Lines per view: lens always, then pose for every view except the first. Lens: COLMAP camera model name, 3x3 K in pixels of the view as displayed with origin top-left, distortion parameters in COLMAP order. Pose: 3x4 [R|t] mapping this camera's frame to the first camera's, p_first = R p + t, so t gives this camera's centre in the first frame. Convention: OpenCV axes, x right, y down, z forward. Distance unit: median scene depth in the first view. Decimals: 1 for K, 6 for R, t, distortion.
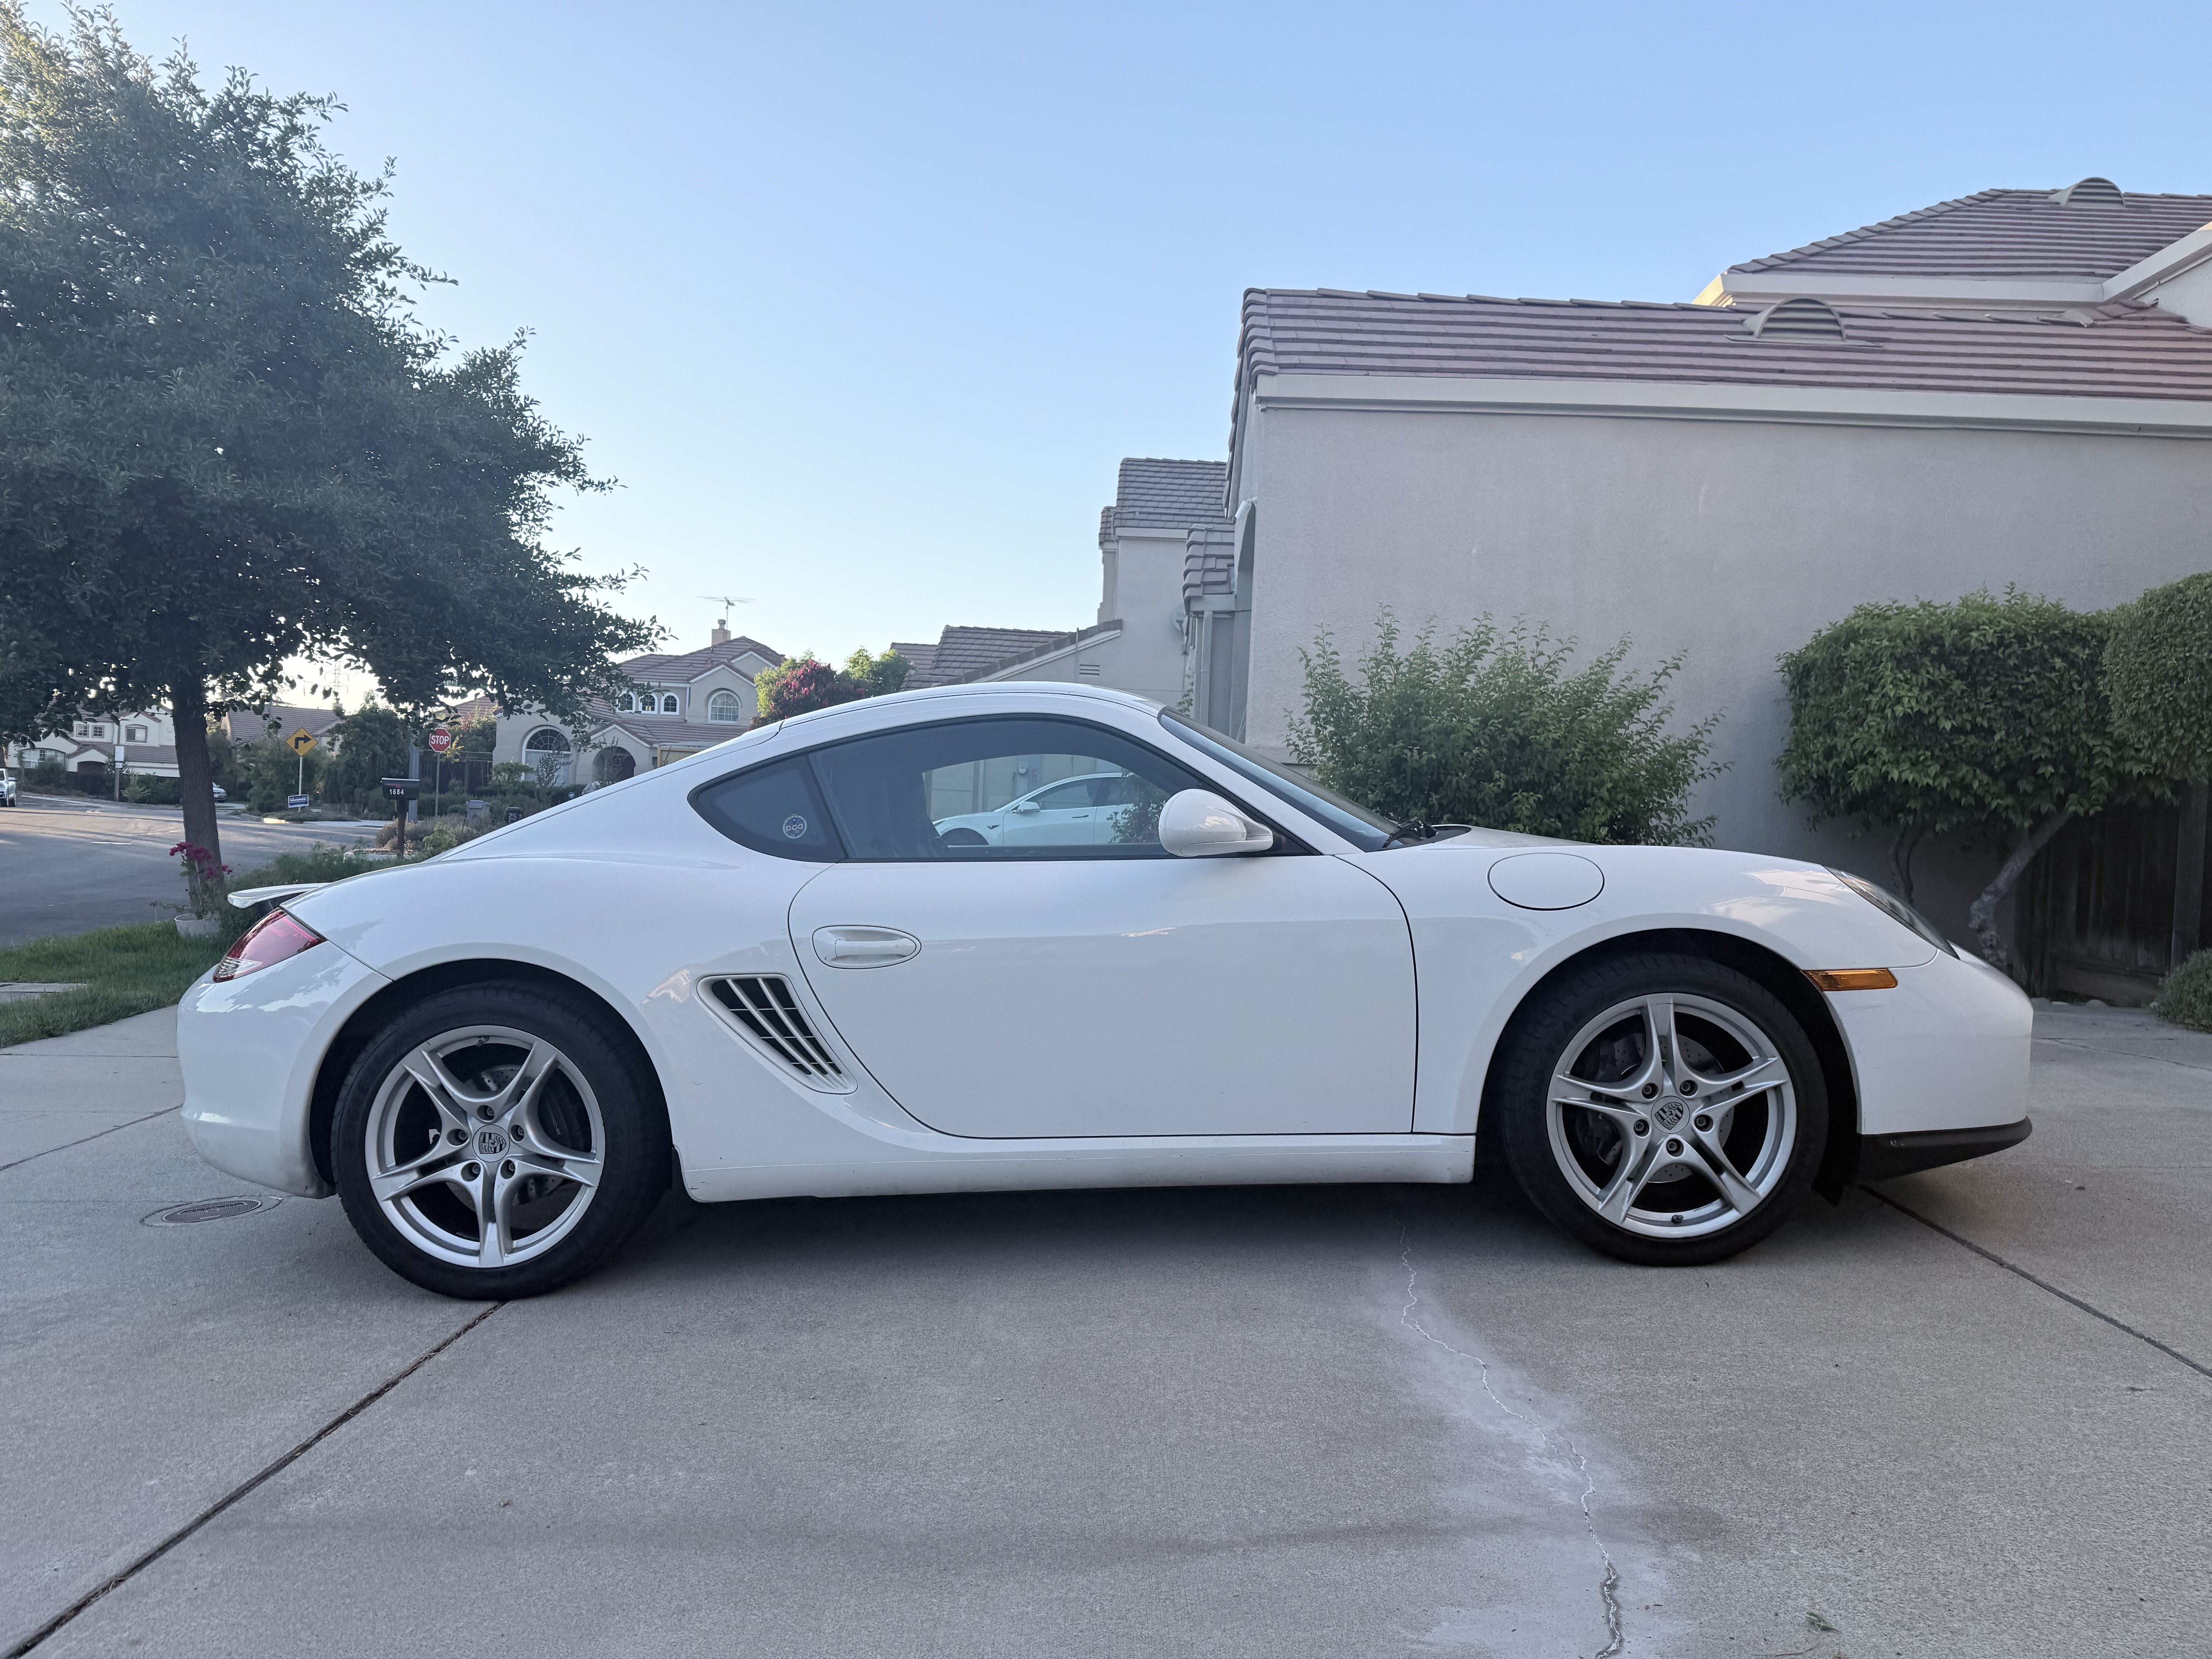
lens RADIAL K [[1563.3, 0, 1111.2], [0, 1563.3, 824.2], [0, 0, 1]] dist [-0.006797, -0.003913]
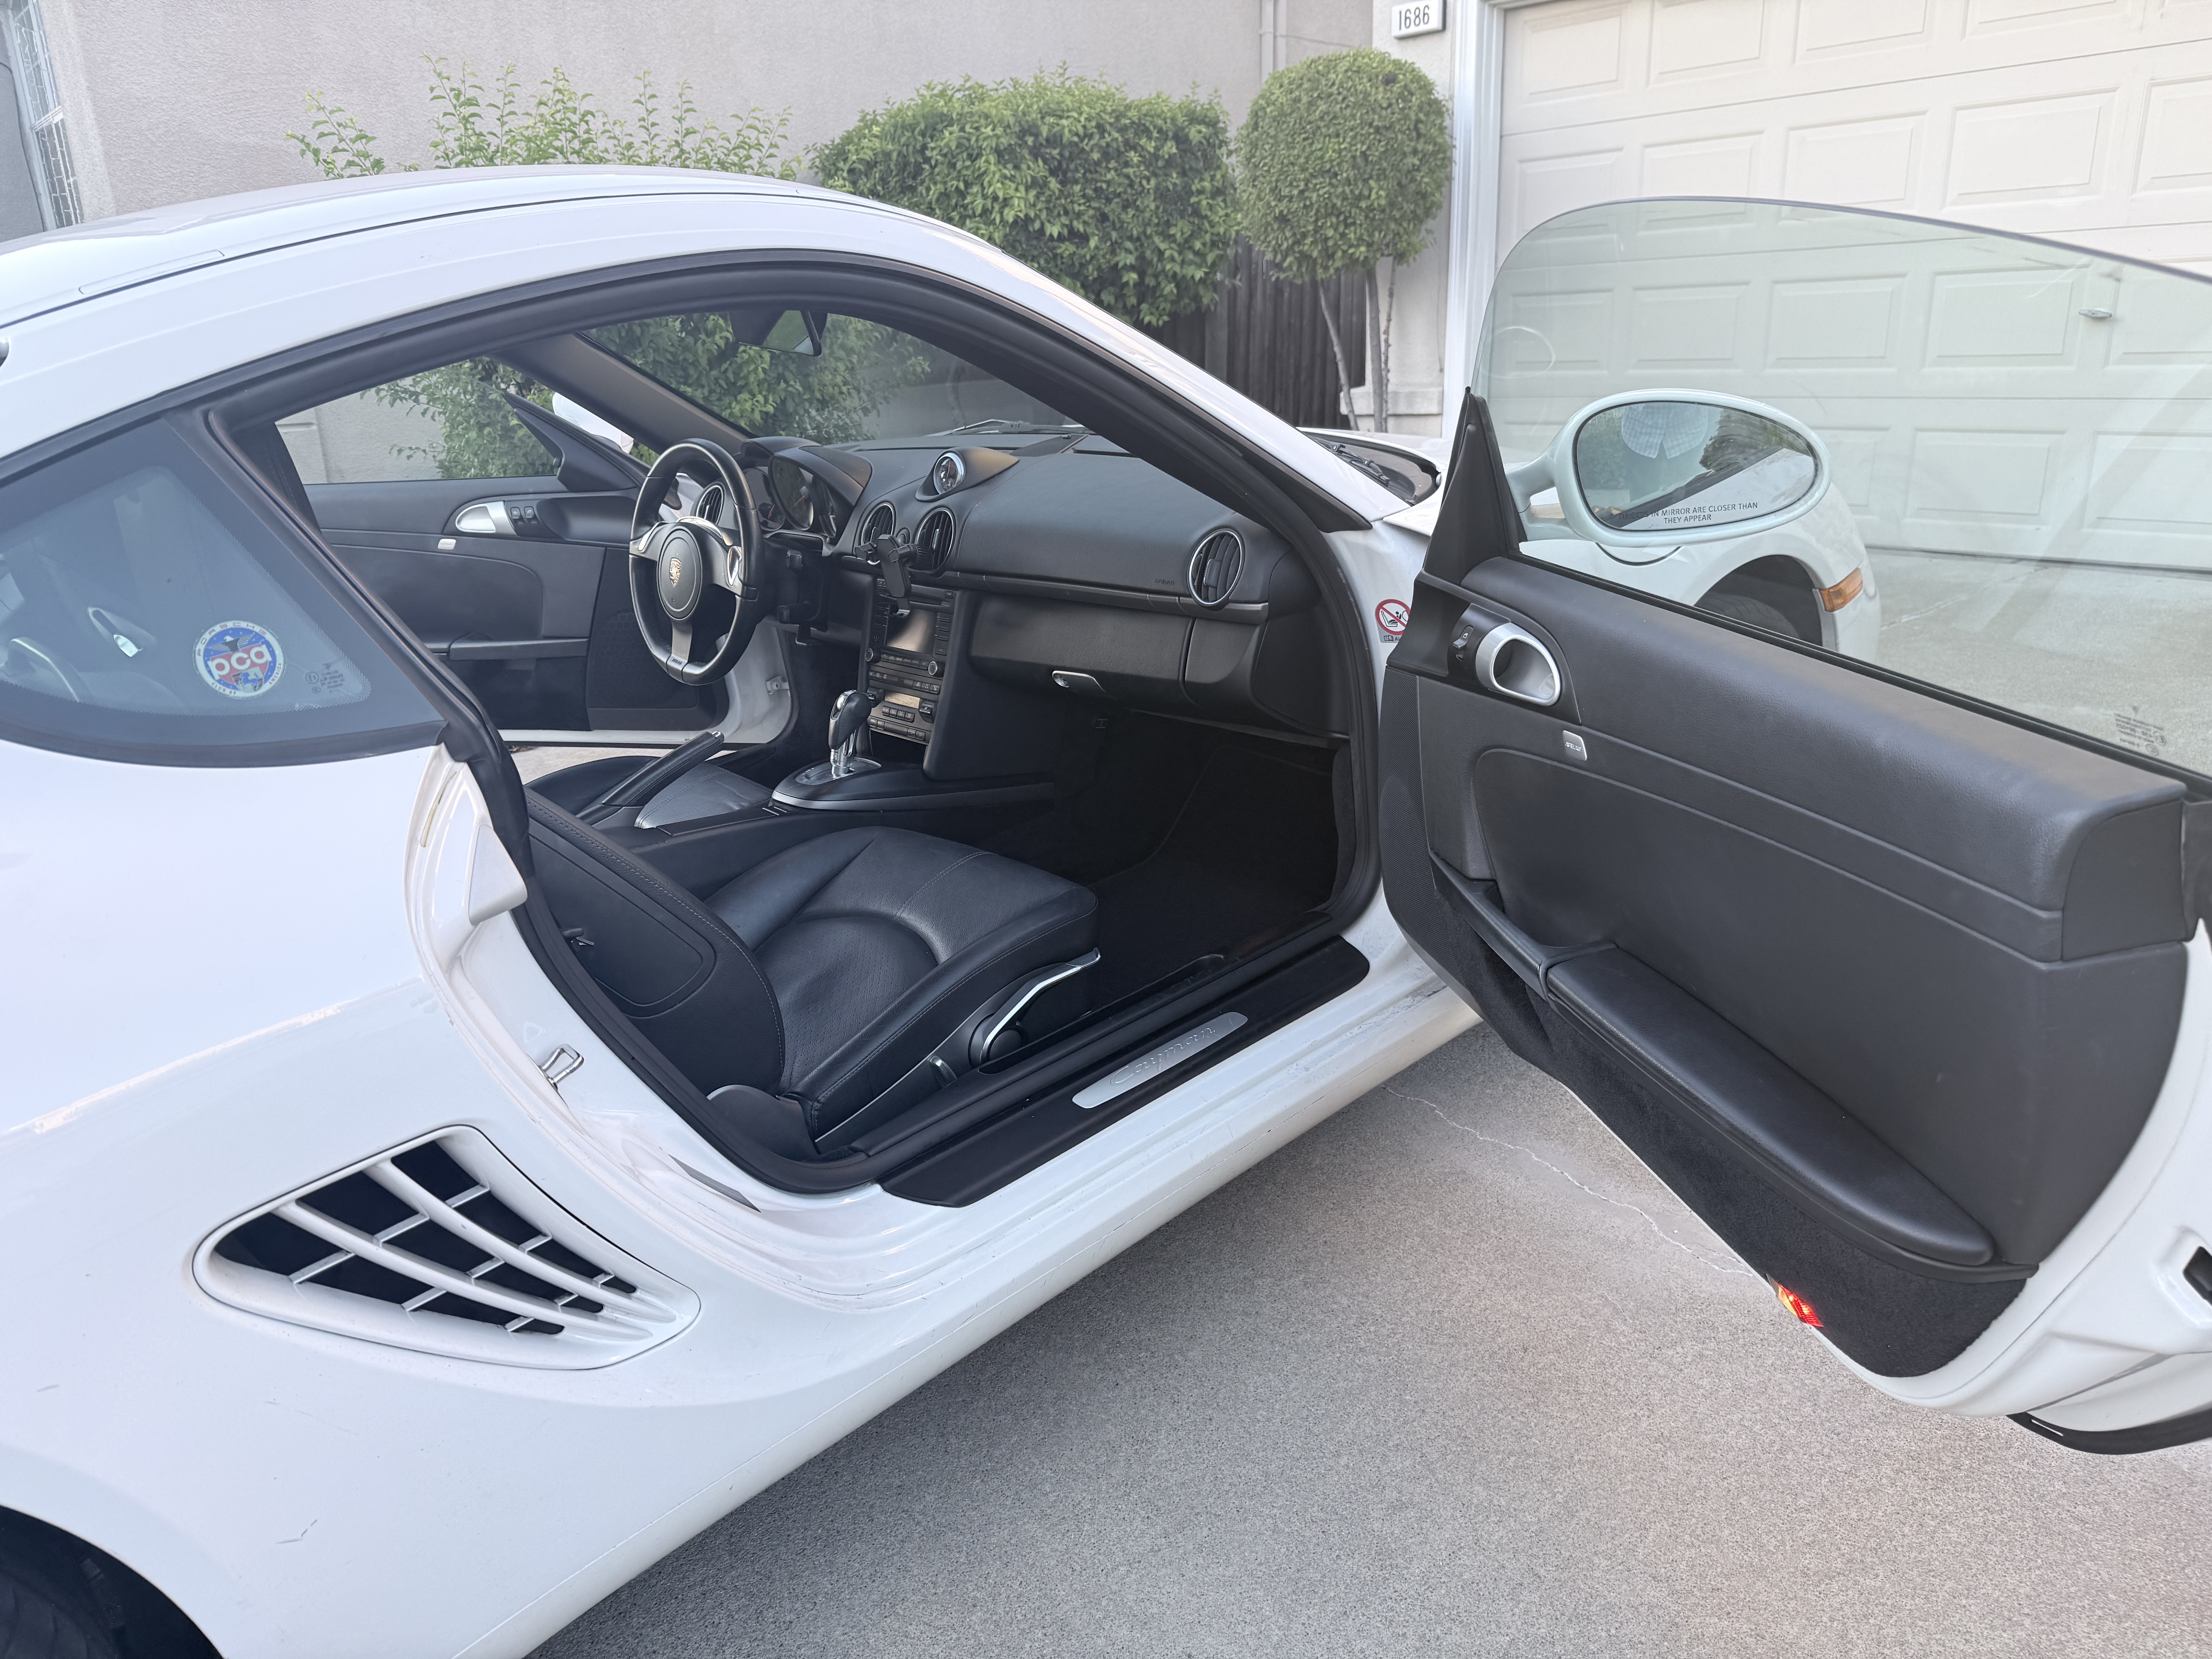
lens RADIAL K [[1563.3, 0, 1102.5], [0, 1563.3, 845.5], [0, 0, 1]] dist [-0.006797, -0.003913]
pose [[0.712109, -0.278036, 0.644668, -0.127489], [0.069445, 0.941632, 0.329402, -0.023949], [-0.698626, -0.189801, 0.689853, 0.284449]]
